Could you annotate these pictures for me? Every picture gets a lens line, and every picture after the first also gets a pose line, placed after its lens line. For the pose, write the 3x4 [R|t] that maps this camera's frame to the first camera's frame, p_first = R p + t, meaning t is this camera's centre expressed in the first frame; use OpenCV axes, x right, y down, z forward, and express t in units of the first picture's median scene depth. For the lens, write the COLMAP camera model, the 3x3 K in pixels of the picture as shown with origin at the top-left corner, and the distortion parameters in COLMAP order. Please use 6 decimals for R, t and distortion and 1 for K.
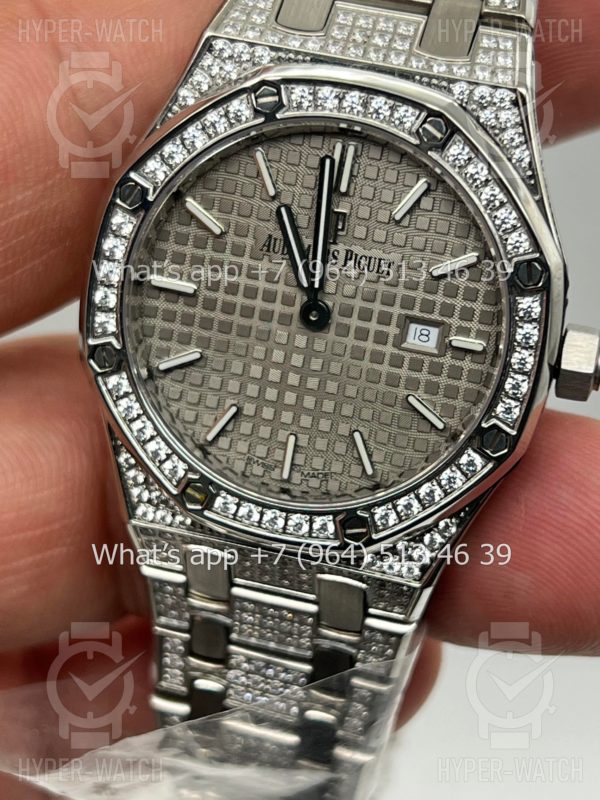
lens RADIAL K [[1767.0, 0, 300.0], [0, 1767.0, 400.0], [0, 0, 1]] dist [0.233404, -0.408460]
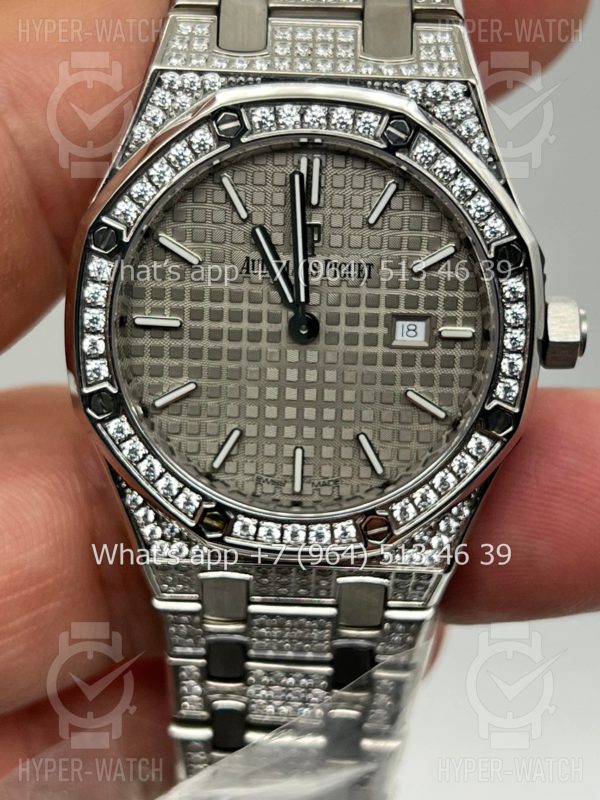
lens RADIAL K [[1767.0, 0, 300.0], [0, 1767.0, 400.0], [0, 0, 1]] dist [0.233404, -0.408460]
pose [[0.975192, -0.167416, 0.144820, -0.147452], [0.164853, 0.985874, 0.029611, -0.037853], [-0.147731, -0.005002, 0.989015, -0.002696]]
